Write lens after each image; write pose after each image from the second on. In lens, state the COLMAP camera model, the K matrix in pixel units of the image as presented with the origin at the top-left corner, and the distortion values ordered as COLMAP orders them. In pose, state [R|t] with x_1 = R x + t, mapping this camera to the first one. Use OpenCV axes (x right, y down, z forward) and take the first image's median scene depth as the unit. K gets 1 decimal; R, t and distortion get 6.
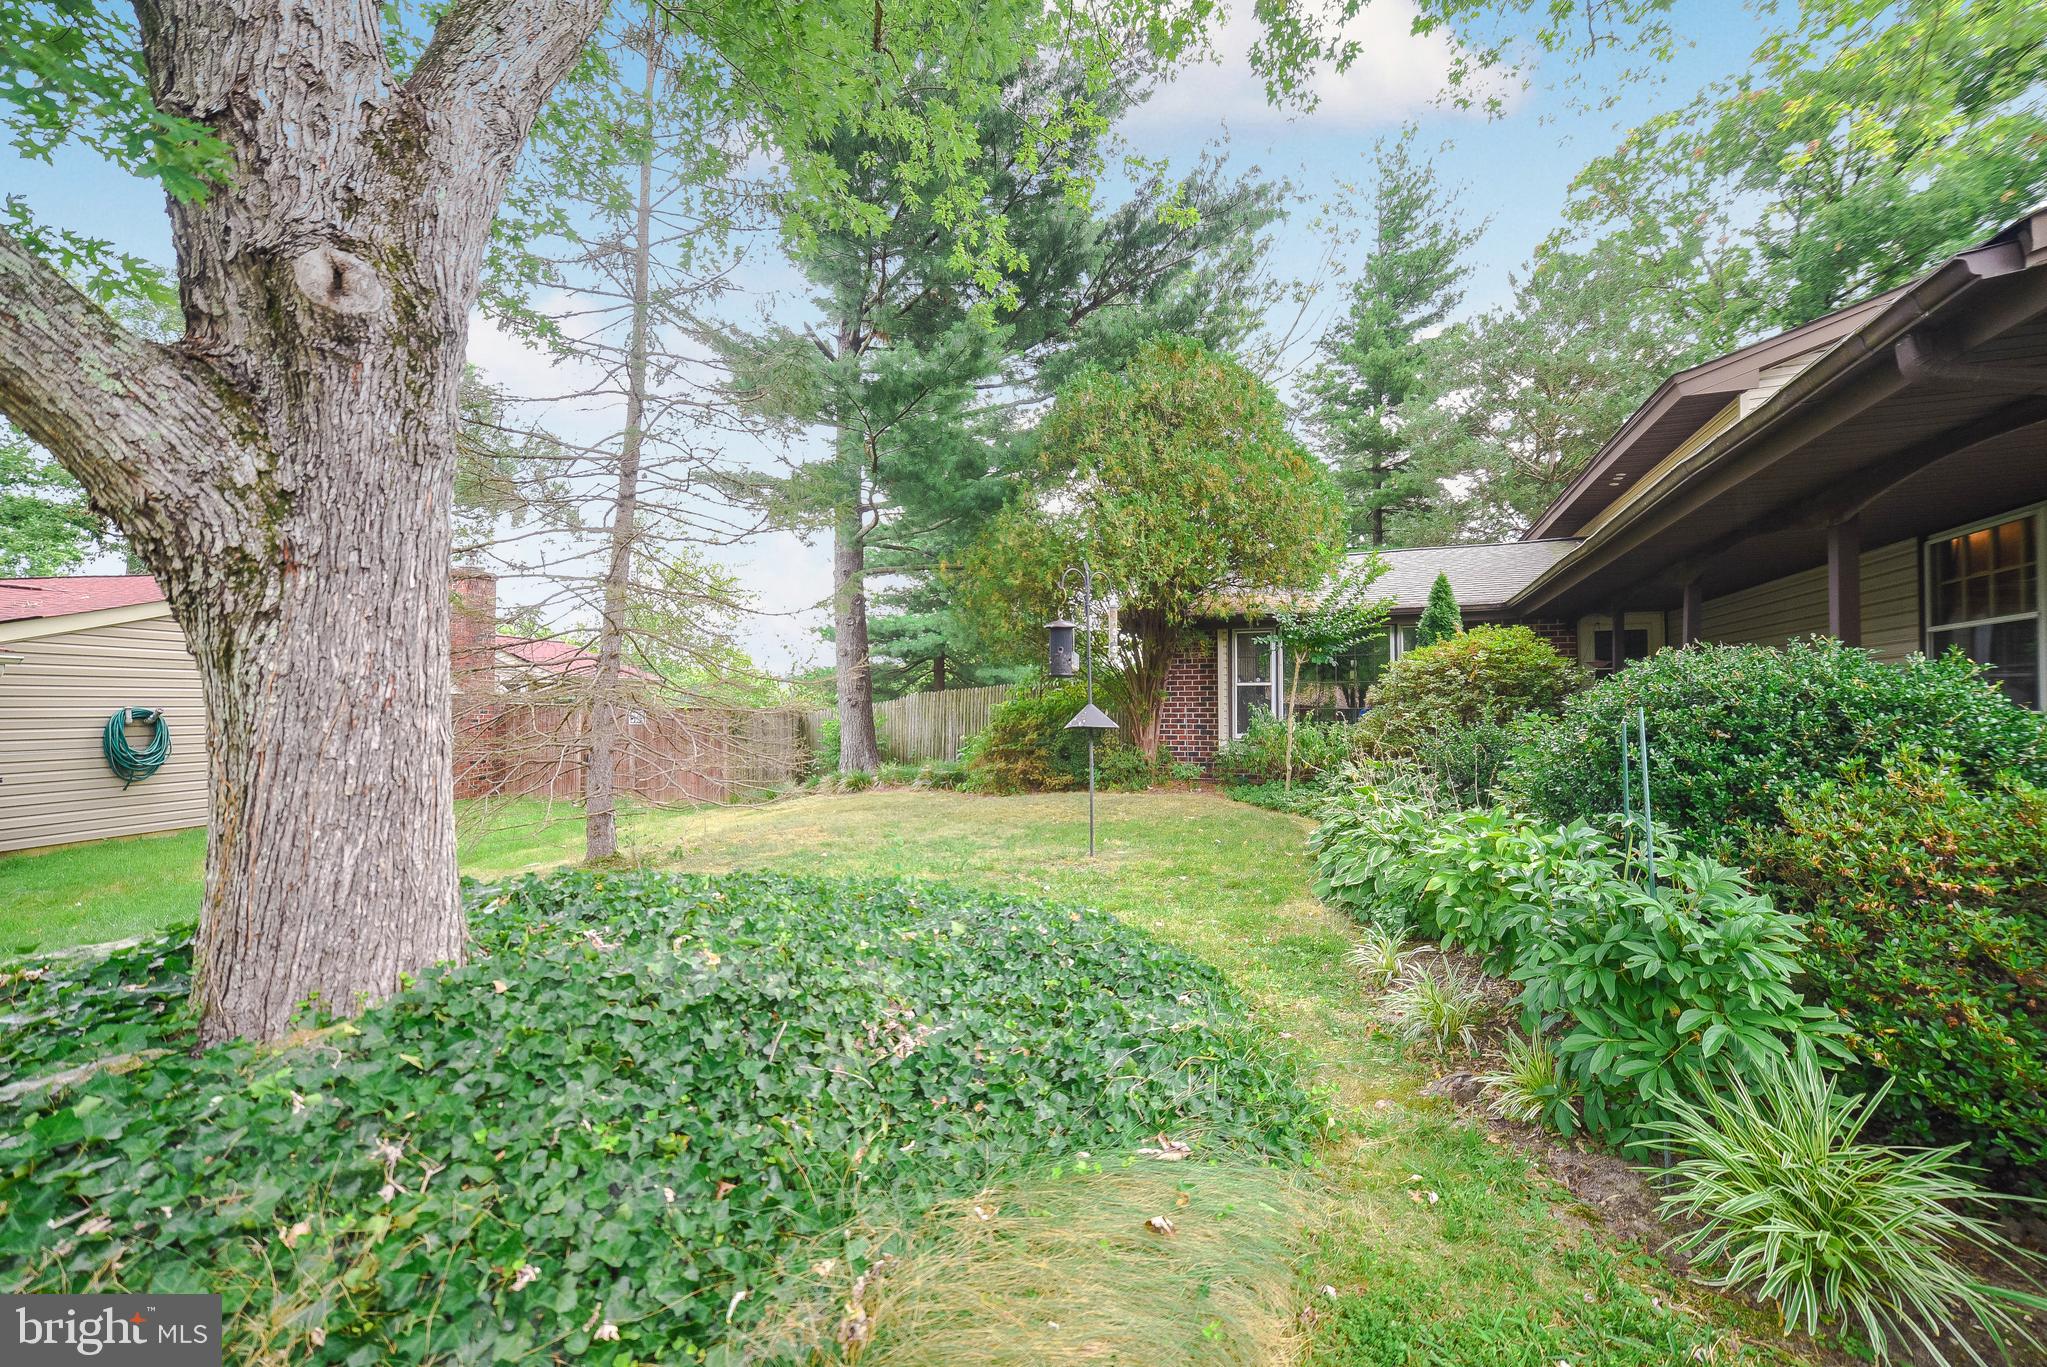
lens RADIAL K [[843.9, 0, 1025.8], [0, 843.9, 692.1], [0, 0, 1]] dist [-0.104571, 0.041589]
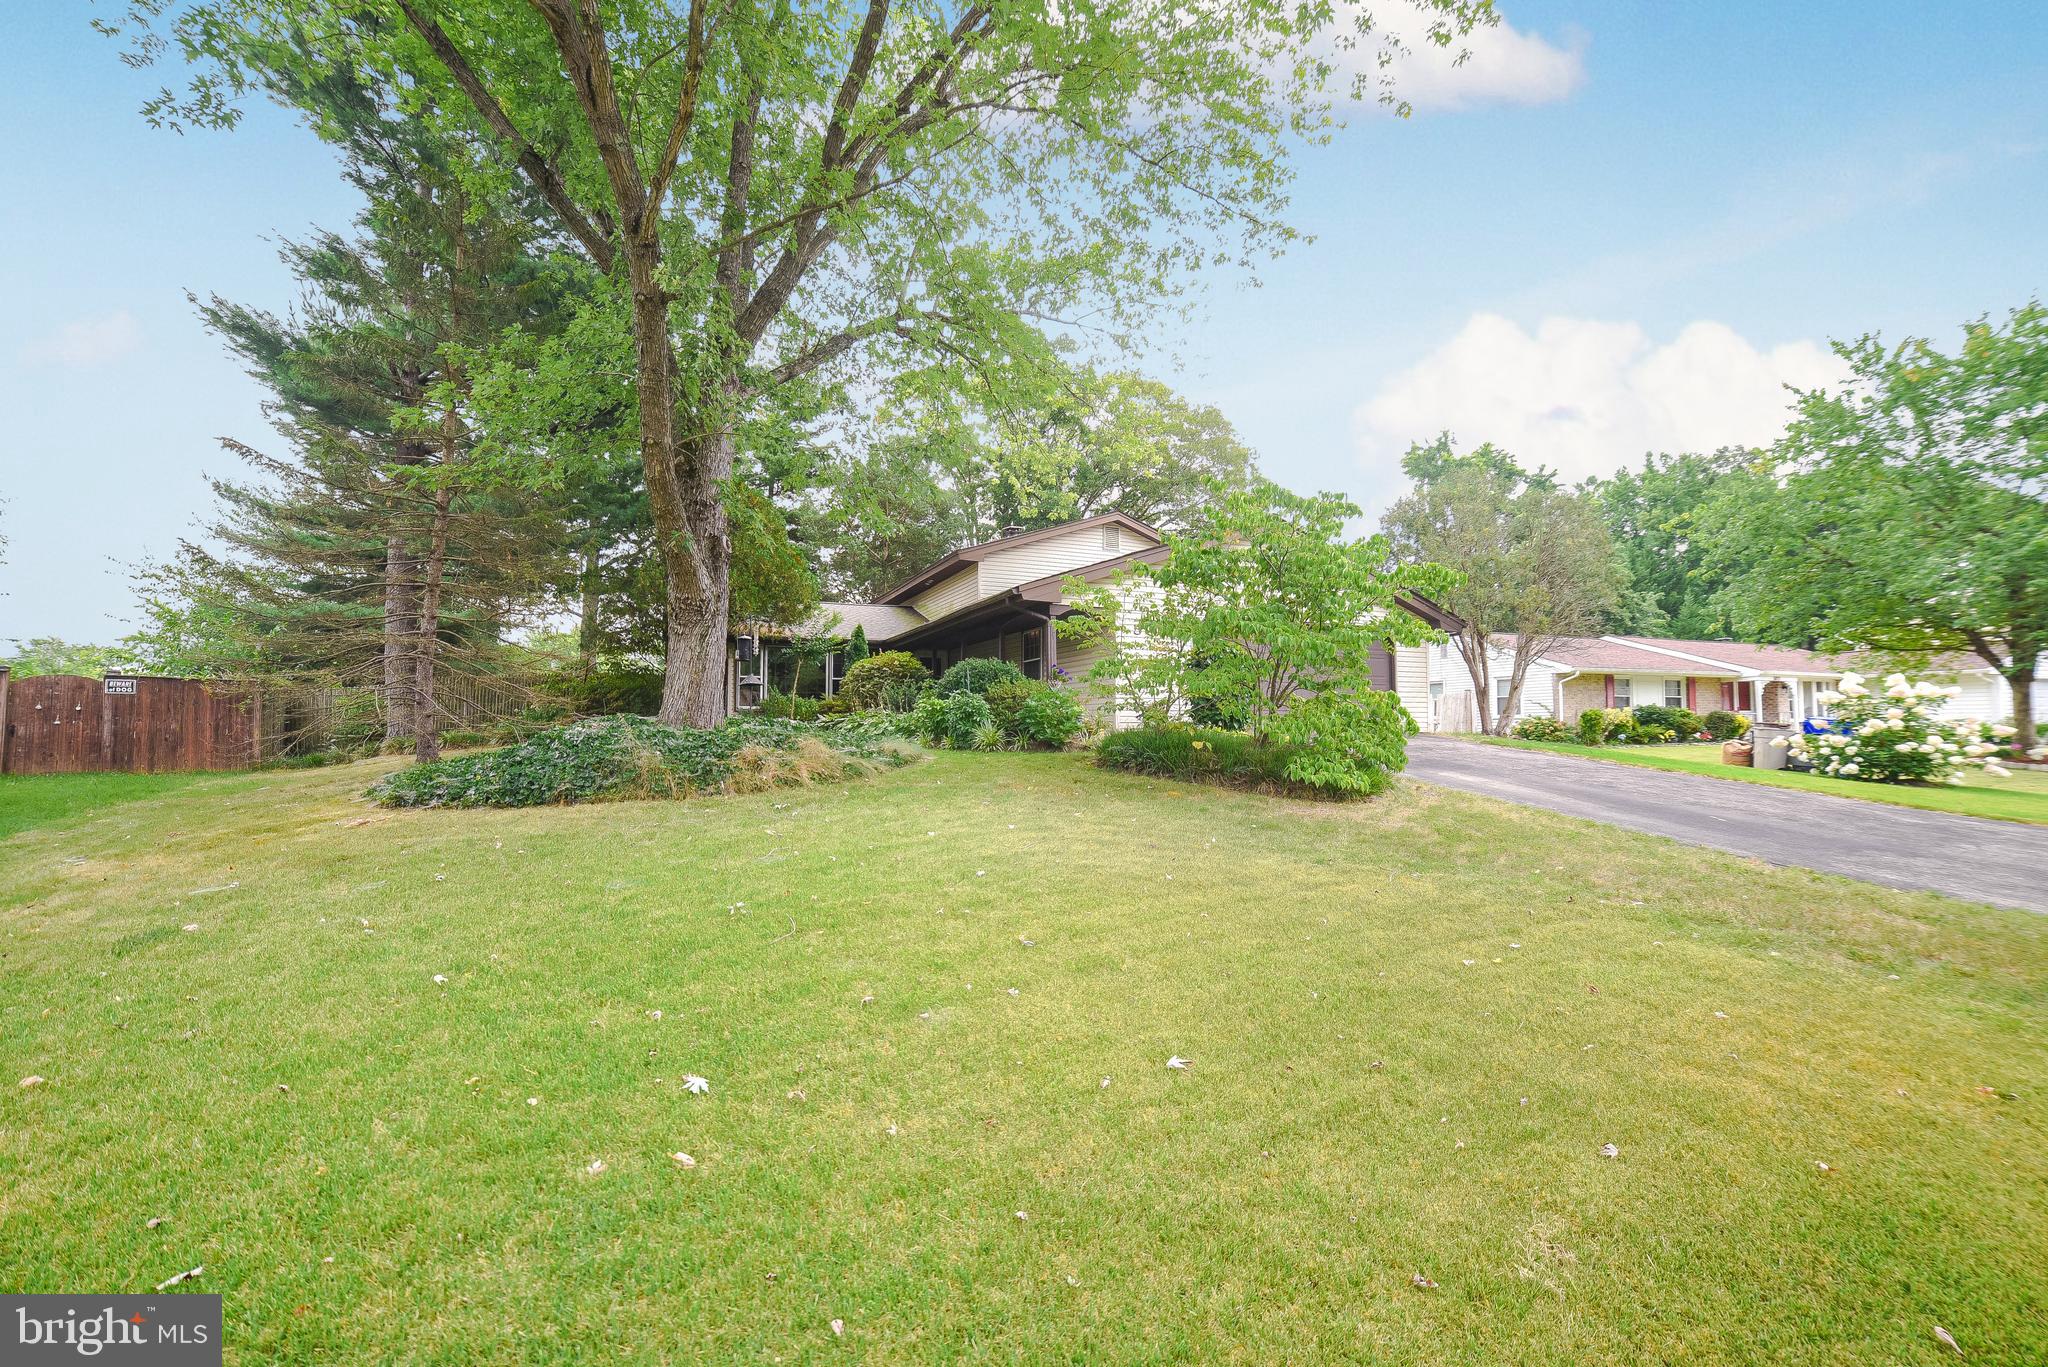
lens RADIAL K [[844.3, 0, 1026.3], [0, 844.3, 692.1], [0, 0, 1]] dist [-0.104571, 0.041589]
pose [[0.702776, 0.024697, 0.710982, -0.949168], [-0.007590, 0.999601, -0.027220, 0.106662], [-0.711370, 0.013734, 0.702683, -1.040359]]
